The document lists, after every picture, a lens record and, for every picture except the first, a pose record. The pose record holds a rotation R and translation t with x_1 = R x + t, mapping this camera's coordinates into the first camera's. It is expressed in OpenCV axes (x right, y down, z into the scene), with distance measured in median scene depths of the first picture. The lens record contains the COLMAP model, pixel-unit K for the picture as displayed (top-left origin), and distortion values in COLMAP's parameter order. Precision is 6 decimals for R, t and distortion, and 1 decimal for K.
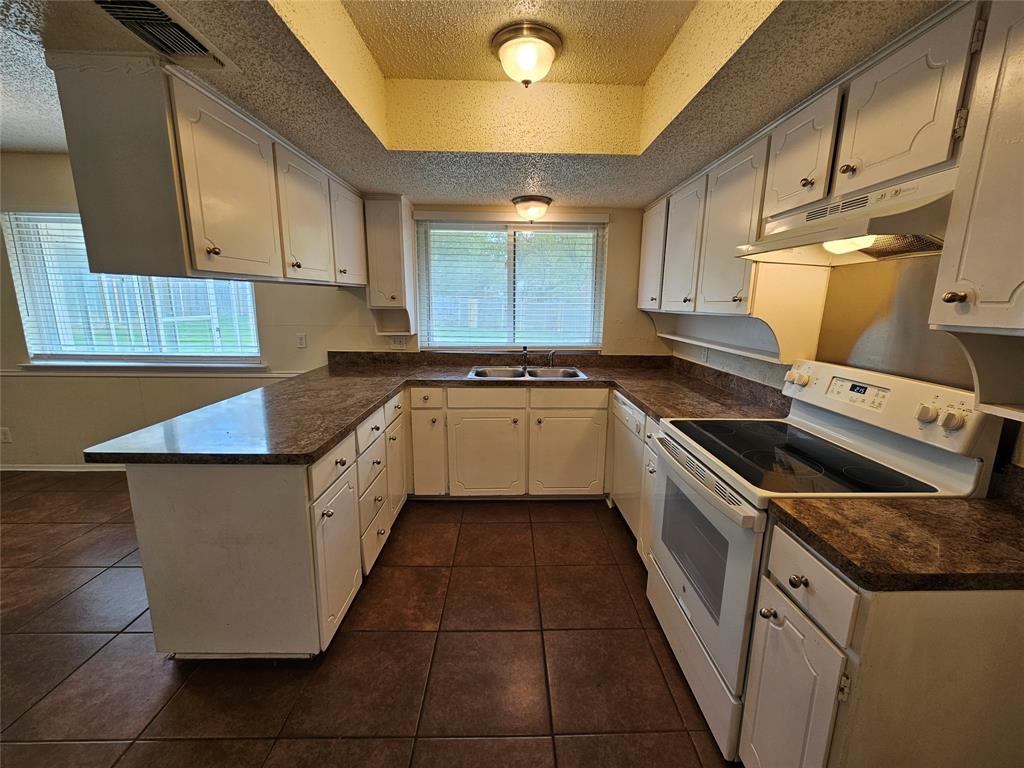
lens RADIAL K [[418.4, 0, 518.7], [0, 418.4, 381.4], [0, 0, 1]] dist [-0.003597, 0.001353]
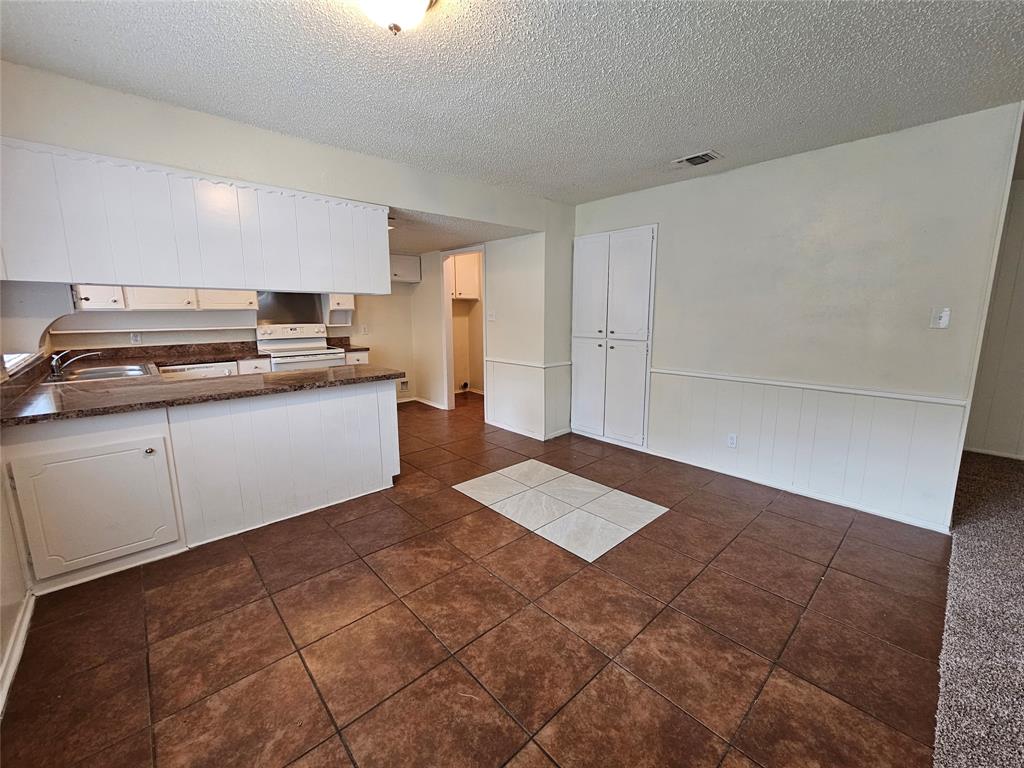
lens RADIAL K [[418.4, 0, 518.8], [0, 418.4, 379.4], [0, 0, 1]] dist [-0.003597, 0.001353]
pose [[-0.664728, -0.138873, 0.734064, -1.571857], [0.131091, 0.945645, 0.297610, -0.196500], [-0.735494, 0.294059, -0.610392, 0.977574]]
